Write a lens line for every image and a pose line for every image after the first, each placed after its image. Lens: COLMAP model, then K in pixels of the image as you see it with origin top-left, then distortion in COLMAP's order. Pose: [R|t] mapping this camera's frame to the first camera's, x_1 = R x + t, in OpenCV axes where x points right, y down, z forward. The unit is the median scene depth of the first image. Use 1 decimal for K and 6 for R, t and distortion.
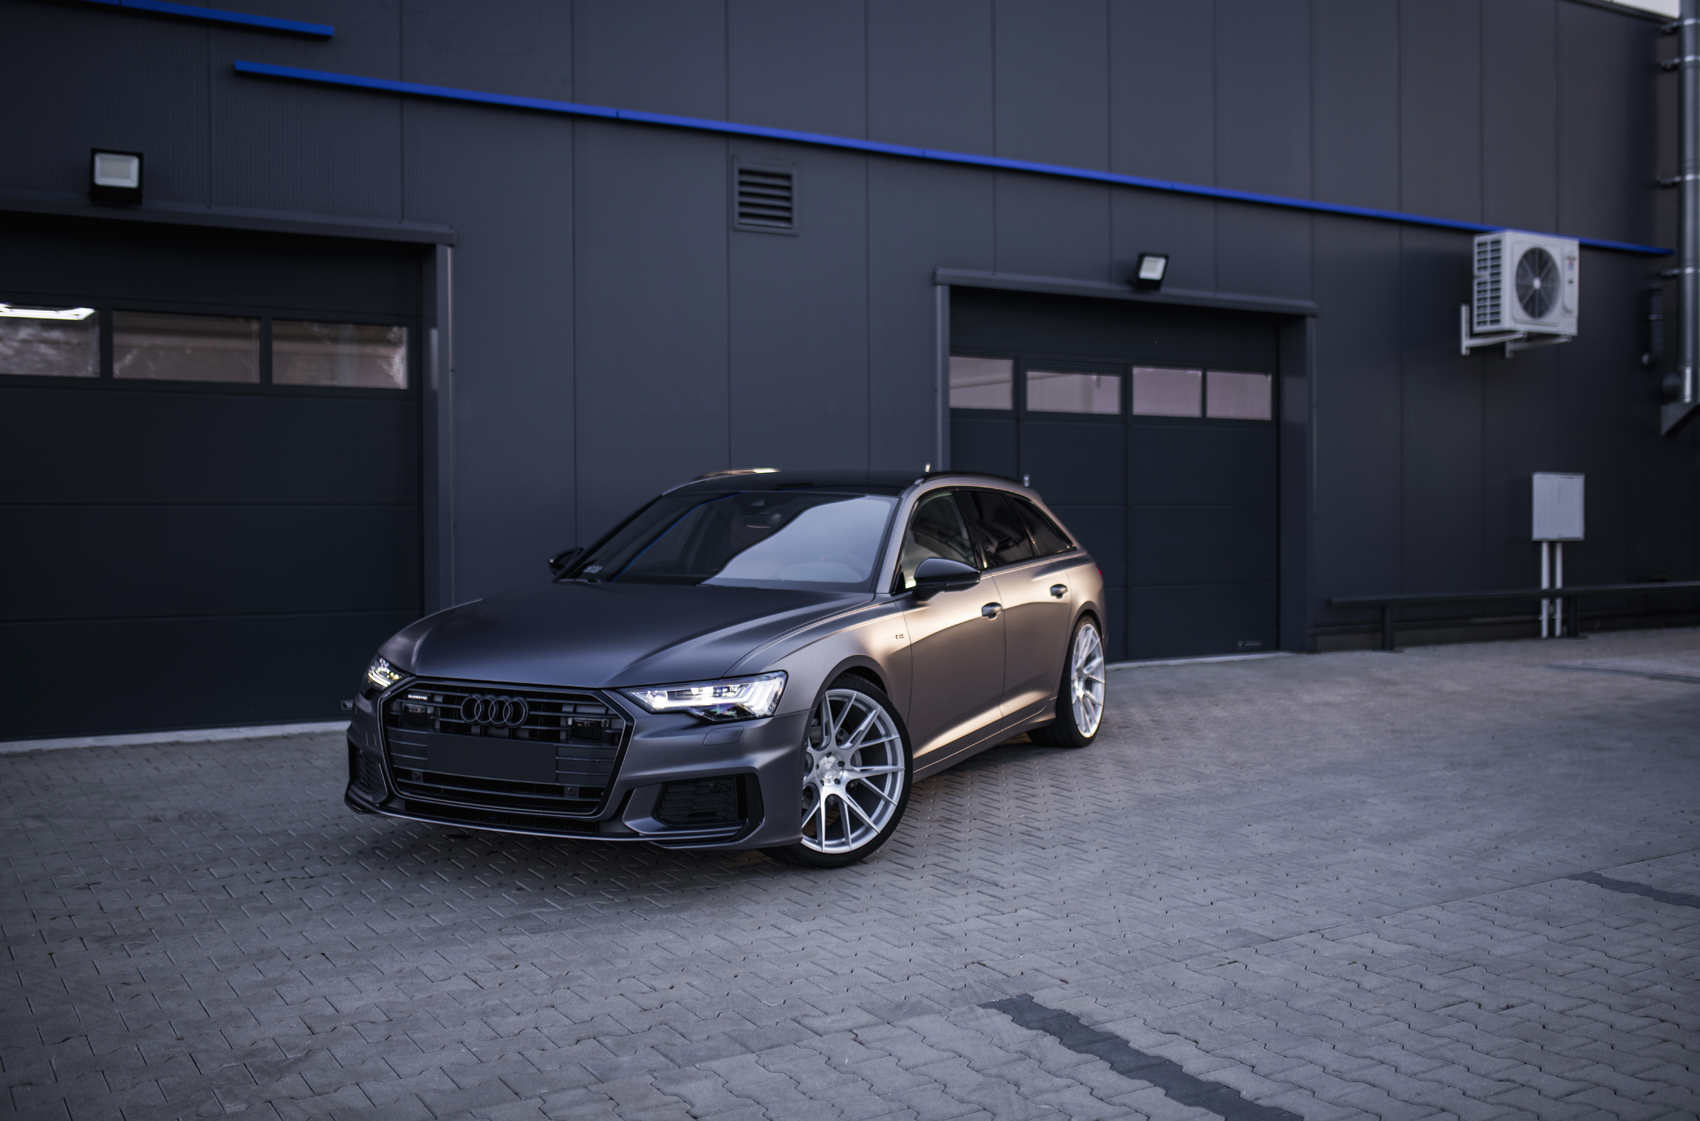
lens RADIAL K [[1752.0, 0, 899.1], [0, 1752.0, 554.2], [0, 0, 1]] dist [-0.090855, 0.150252]
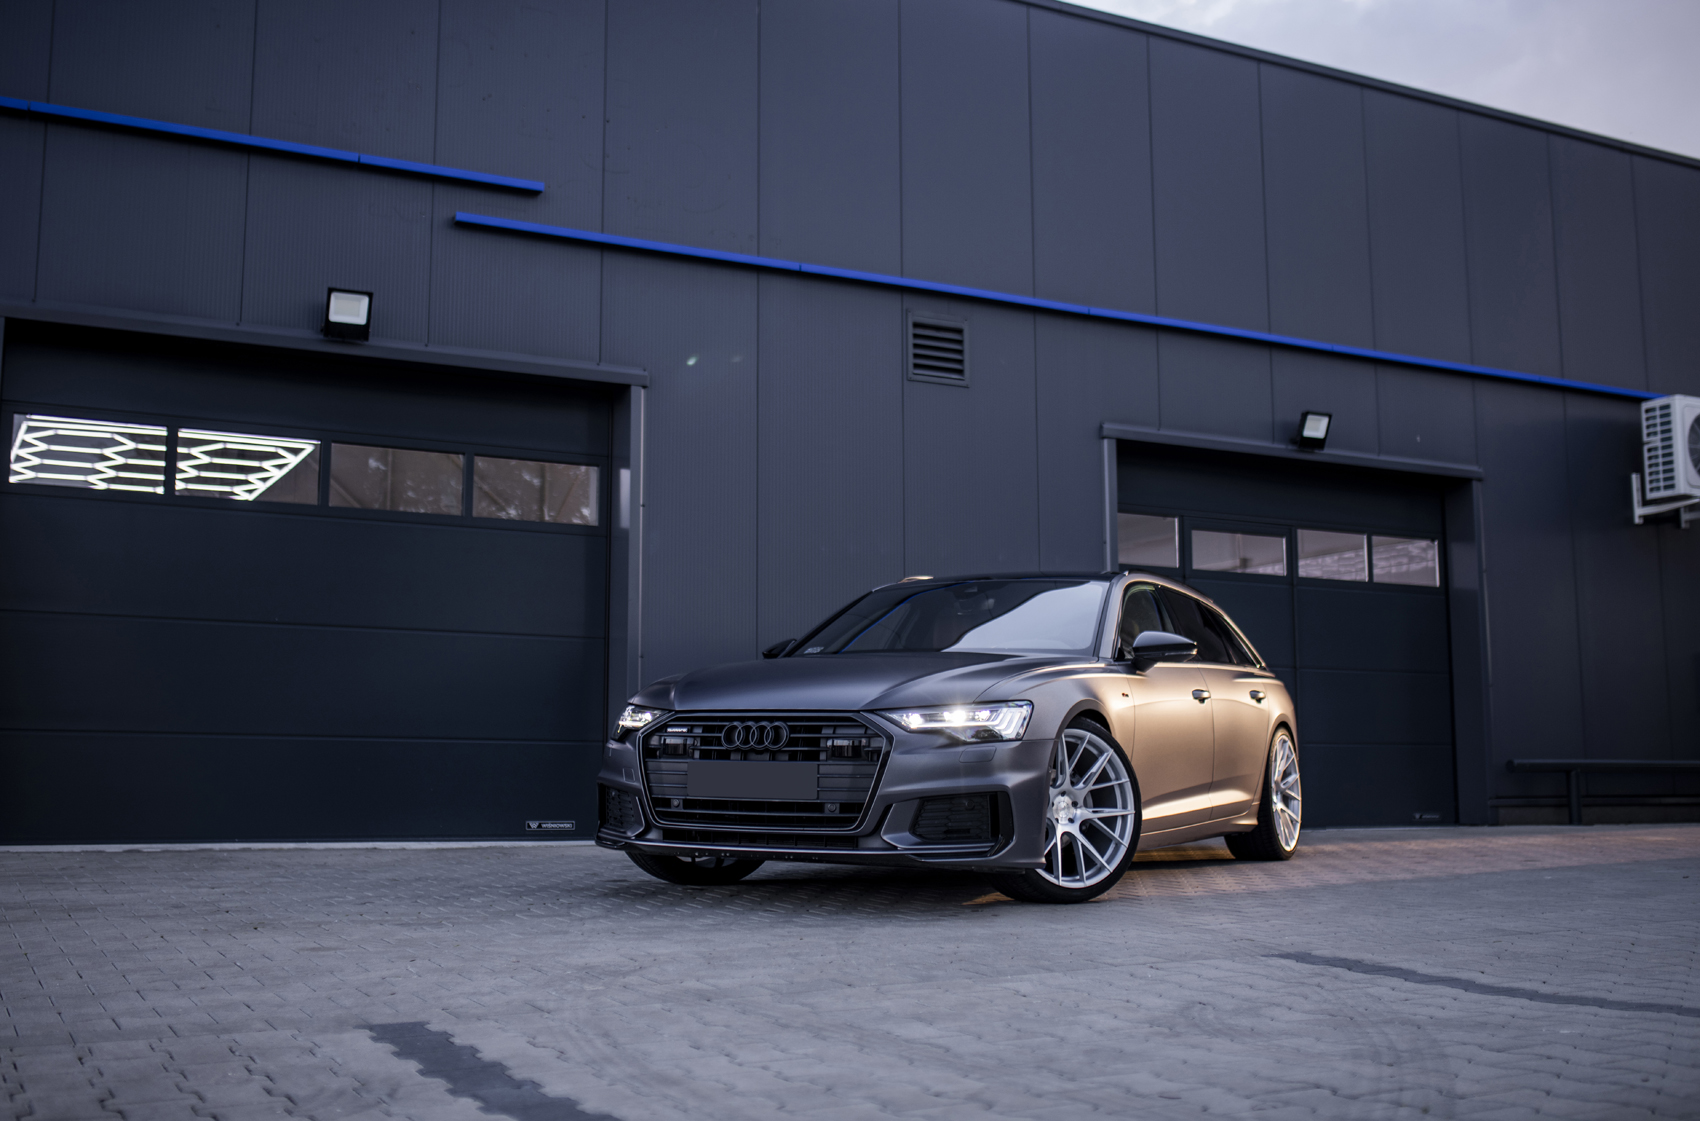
lens RADIAL K [[1898.7, 0, 849.3], [0, 1898.7, 525.5], [0, 0, 1]] dist [-0.112004, 0.256382]
pose [[0.997236, -0.008253, -0.073840, -0.046991], [-0.004226, 0.985903, -0.167265, 0.082761], [0.074179, 0.167114, 0.983143, -0.079766]]
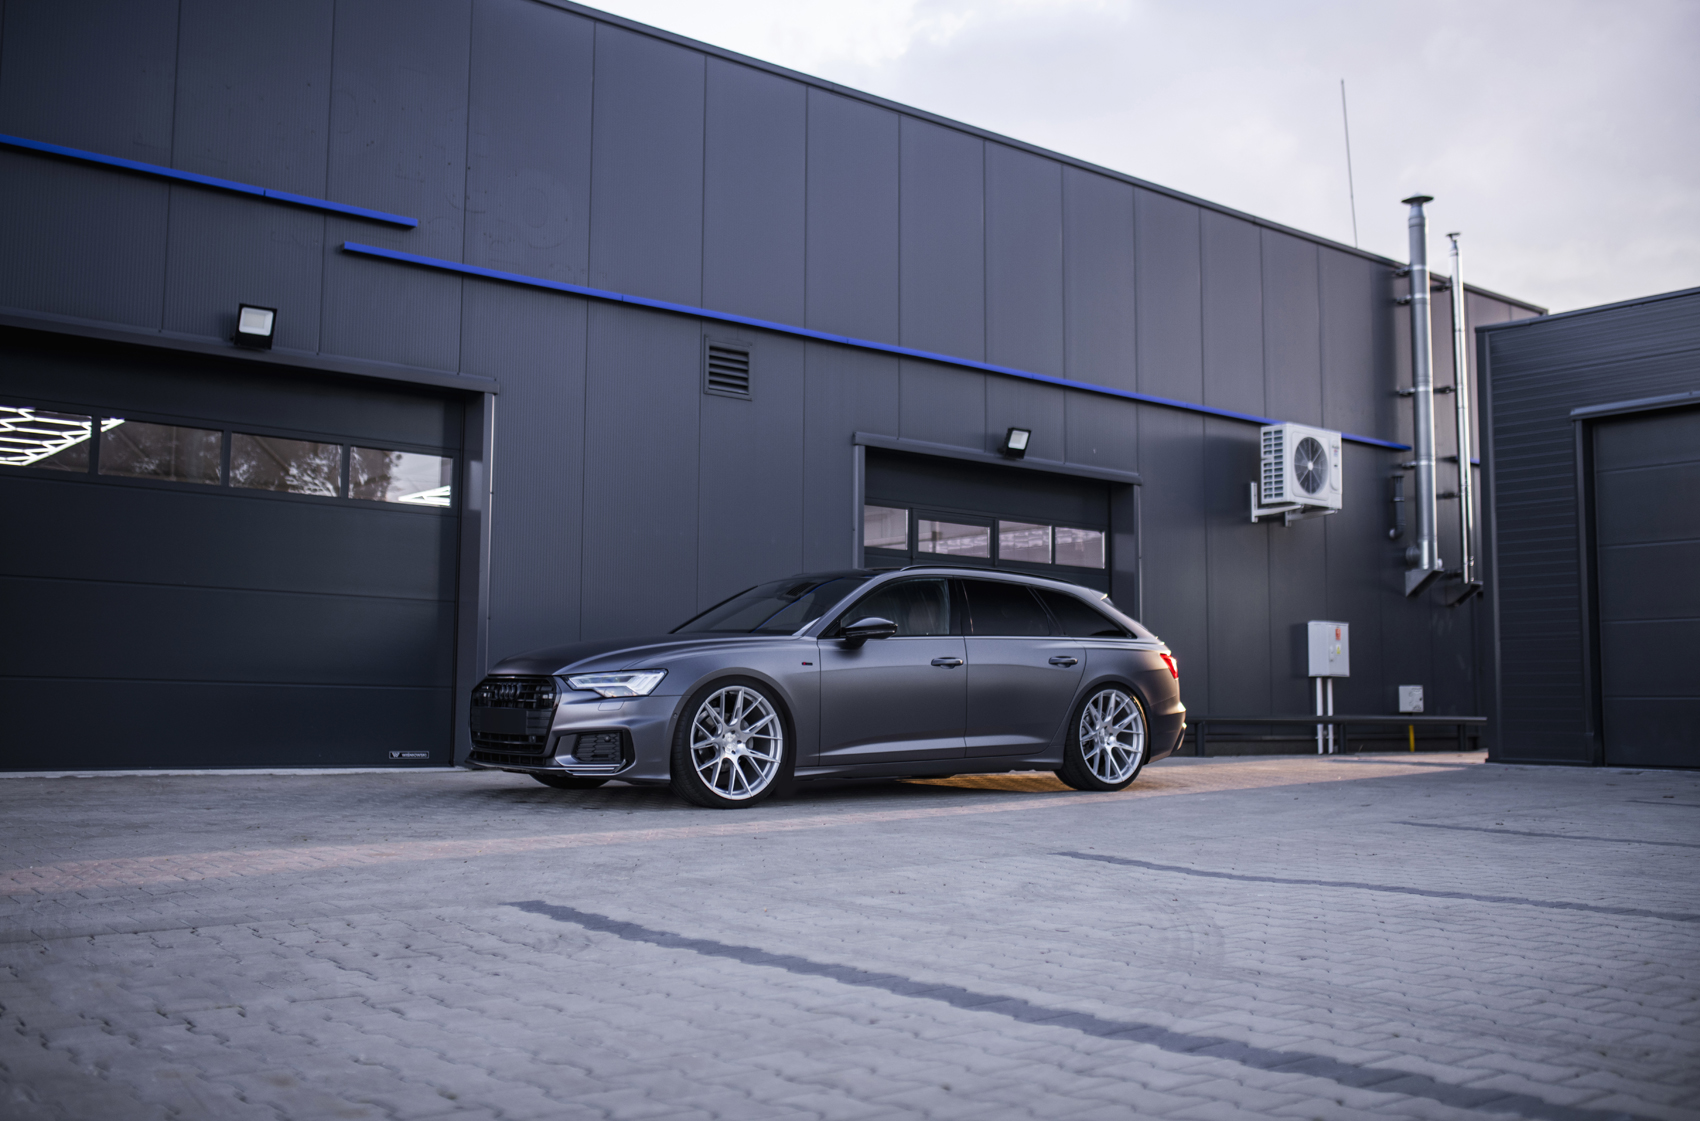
lens RADIAL K [[1752.0, 0, 899.1], [0, 1752.0, 554.2], [0, 0, 1]] dist [-0.090855, 0.150252]
pose [[0.989631, 0.023310, 0.141730, -0.129591], [-0.005994, 0.992586, -0.121395, 0.078391], [-0.143509, 0.119287, 0.982434, -0.233186]]
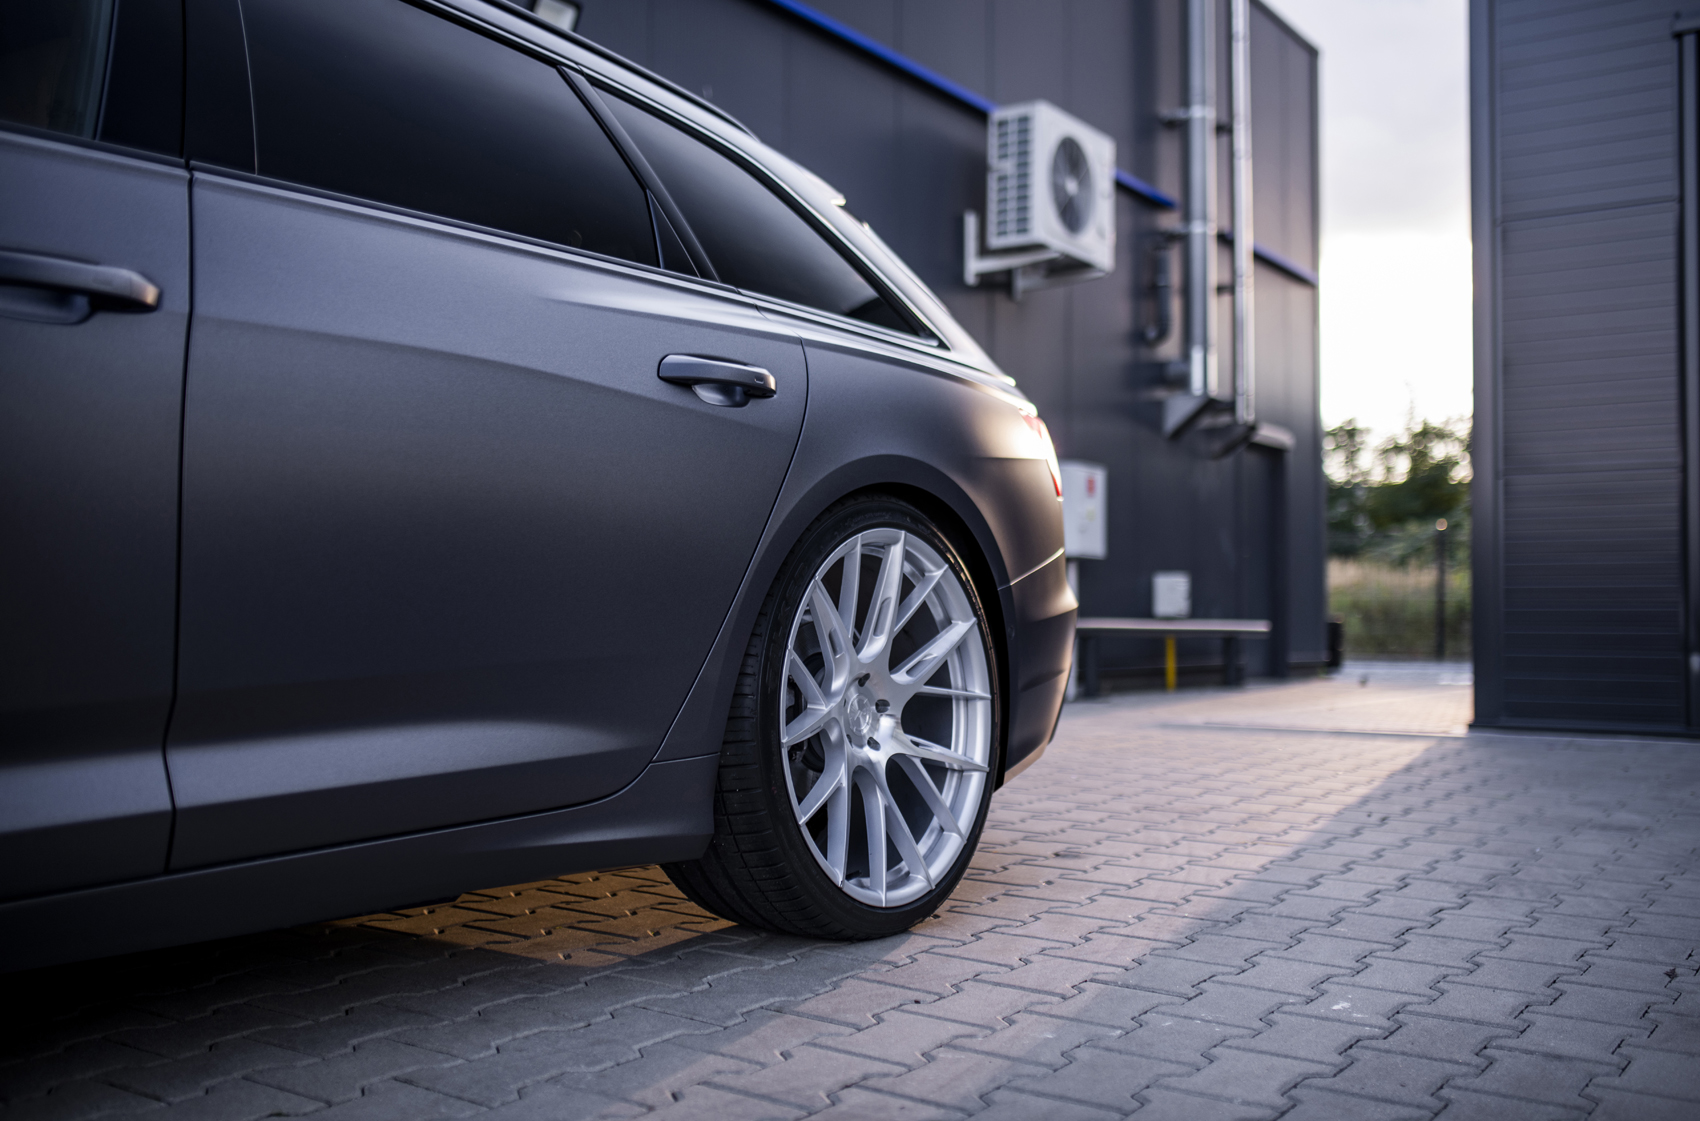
lens RADIAL K [[1626.2, 0, 850.7], [0, 1626.2, 620.3], [0, 0, 1]] dist [-0.096579, 0.100390]
pose [[0.927090, 0.006718, 0.374777, 0.044618], [0.003204, 0.999661, -0.025847, 0.051586], [-0.374824, 0.025163, 0.926754, 0.541809]]
